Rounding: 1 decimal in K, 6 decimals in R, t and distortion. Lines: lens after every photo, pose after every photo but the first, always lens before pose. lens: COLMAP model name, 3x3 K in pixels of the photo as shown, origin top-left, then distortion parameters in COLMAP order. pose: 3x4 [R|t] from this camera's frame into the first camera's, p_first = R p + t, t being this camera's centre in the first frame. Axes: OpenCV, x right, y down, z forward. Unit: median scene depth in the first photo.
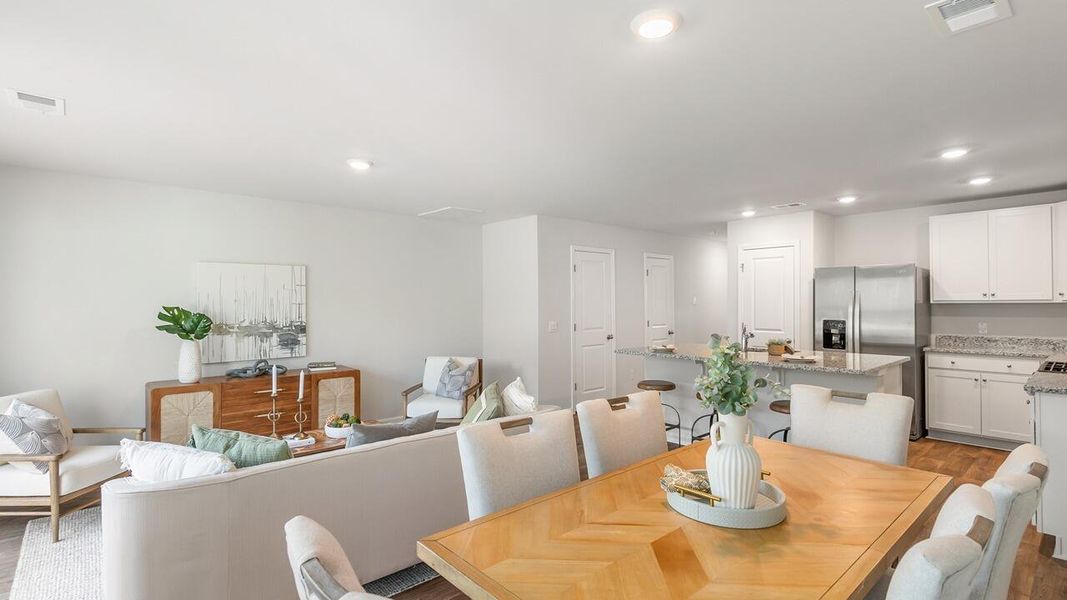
lens RADIAL K [[497.1, 0, 533.5], [0, 497.1, 300.0], [0, 0, 1]] dist [0.001908, 0.000248]
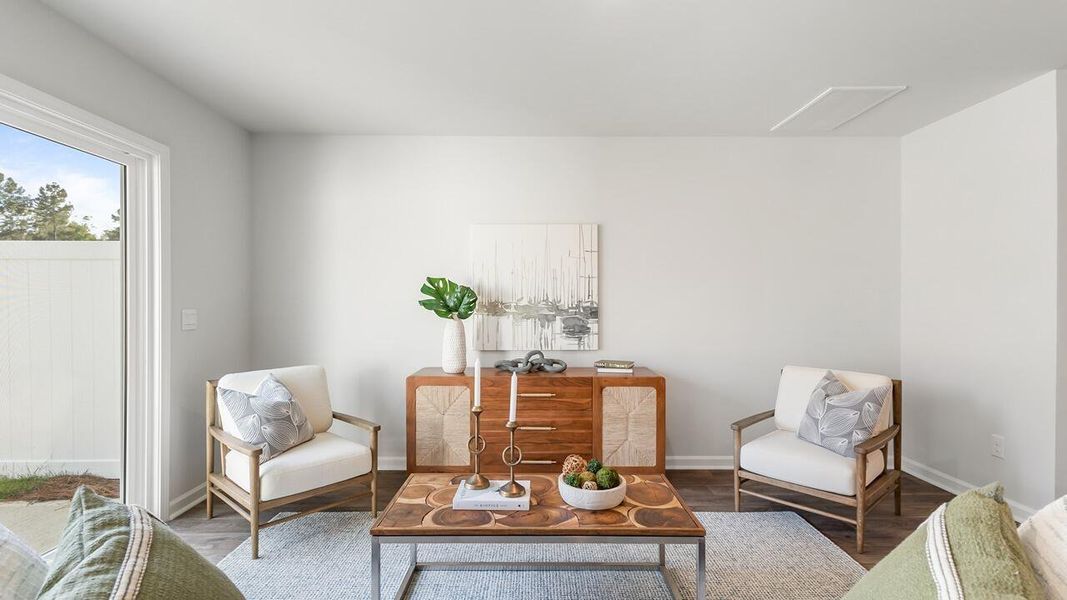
lens RADIAL K [[497.1, 0, 533.5], [0, 497.1, 300.0], [0, 0, 1]] dist [0.001908, 0.000248]
pose [[0.749964, 0.001895, -0.661476, -0.054195], [-0.001120, 0.999998, 0.001595, 0.040449], [0.661478, -0.000455, 0.749965, 0.410629]]
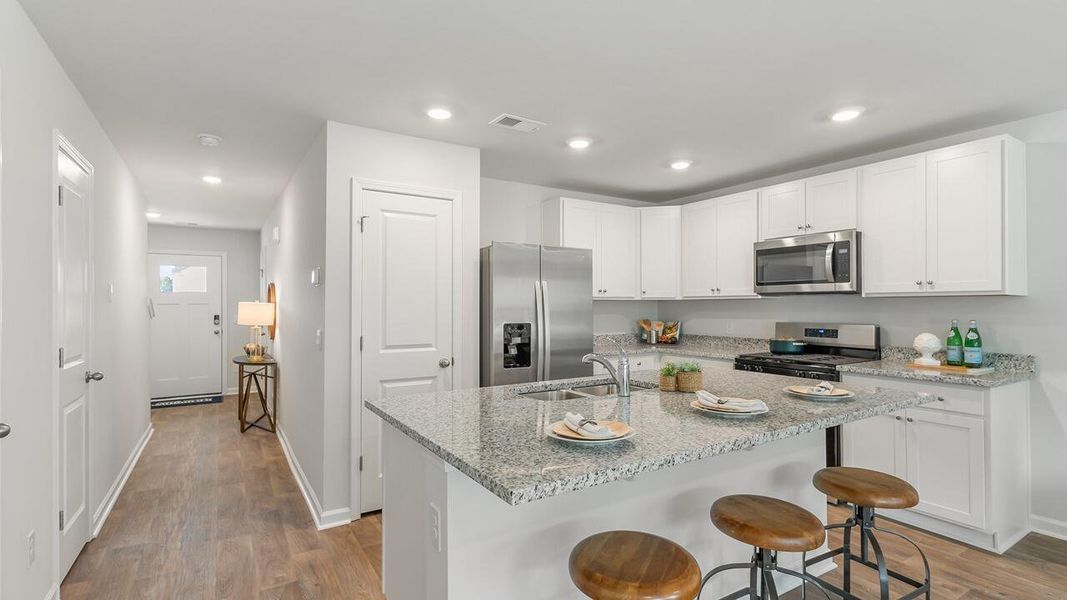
lens RADIAL K [[505.8, 0, 533.5], [0, 505.8, 300.0], [0, 0, 1]] dist [0.019278, 0.000456]
pose [[0.160768, 0.015056, 0.986877, -0.060536], [-0.005979, 0.999880, -0.014280, 0.020358], [-0.986974, -0.003605, 0.160838, 0.948949]]
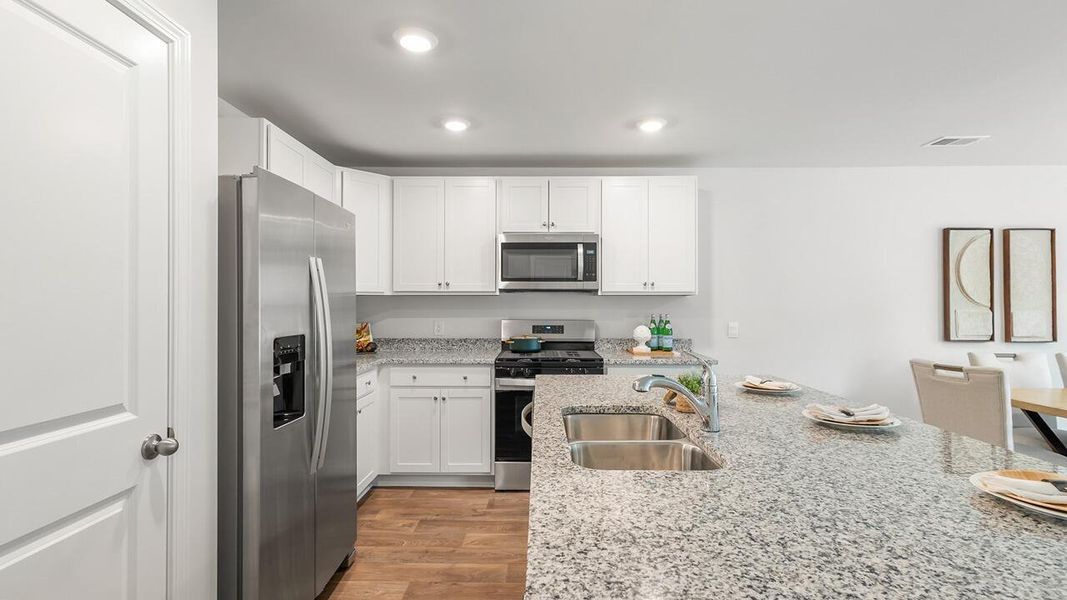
lens RADIAL K [[497.1, 0, 533.5], [0, 497.1, 300.0], [0, 0, 1]] dist [0.001908, 0.000248]
pose [[-0.735966, 0.006926, 0.676983, 0.270678], [-0.002435, 0.999914, -0.012877, 0.020905], [-0.677014, -0.011126, -0.735886, 1.240820]]
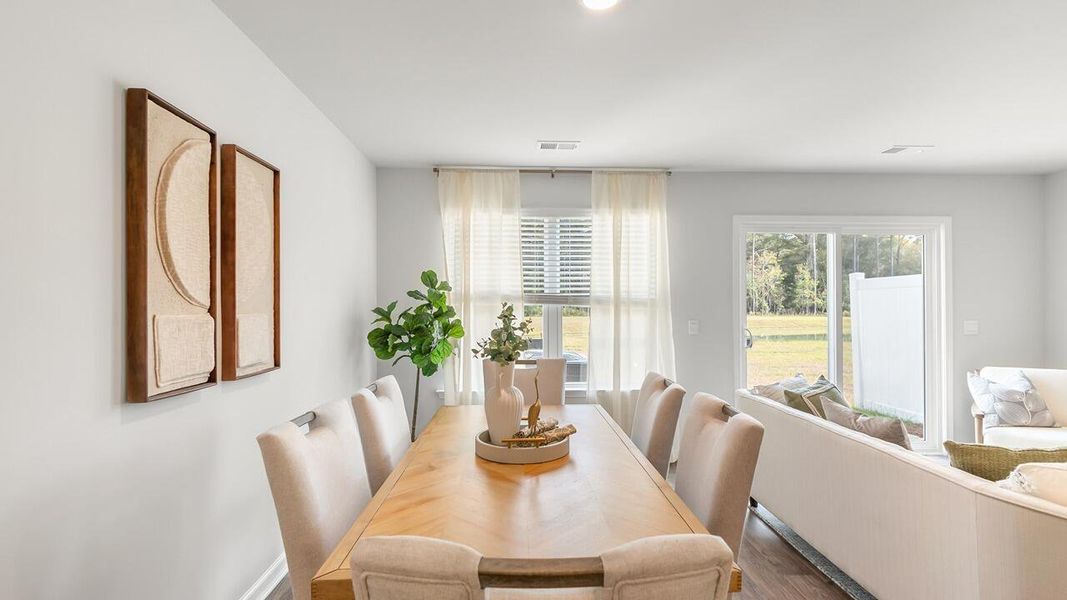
lens RADIAL K [[497.1, 0, 533.5], [0, 497.1, 300.0], [0, 0, 1]] dist [0.001908, 0.000248]
pose [[-0.629284, -0.005161, -0.777158, 0.405582], [0.009562, 0.999851, -0.014383, 0.022166], [0.777116, -0.016482, -0.629141, 0.544660]]
